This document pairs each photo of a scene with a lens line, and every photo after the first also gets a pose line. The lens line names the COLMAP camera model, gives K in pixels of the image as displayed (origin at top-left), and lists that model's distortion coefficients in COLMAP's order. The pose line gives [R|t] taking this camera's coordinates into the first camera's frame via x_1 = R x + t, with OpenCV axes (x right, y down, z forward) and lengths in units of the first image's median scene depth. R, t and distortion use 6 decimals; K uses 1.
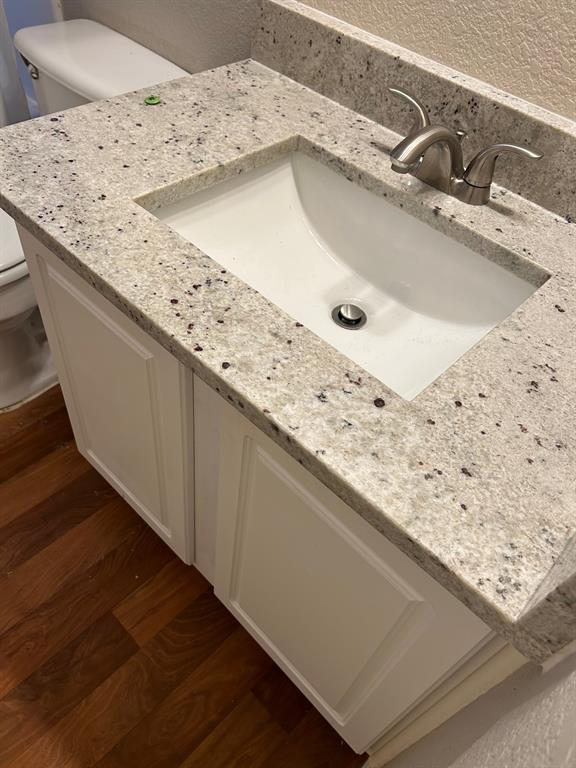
lens RADIAL K [[580.3, 0, 285.9], [0, 580.3, 385.2], [0, 0, 1]] dist [0.053814, -0.062083]
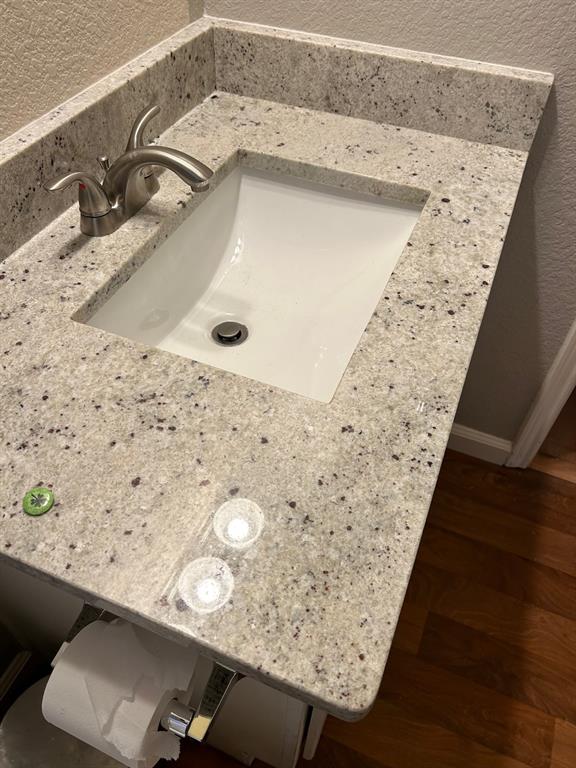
lens RADIAL K [[580.3, 0, 284.5], [0, 580.3, 384.8], [0, 0, 1]] dist [0.053814, -0.062083]
pose [[-0.357021, -0.767405, 0.532565, -0.709721], [0.666396, 0.190271, 0.720911, -1.029898], [-0.654563, 0.612280, 0.443465, 0.754766]]
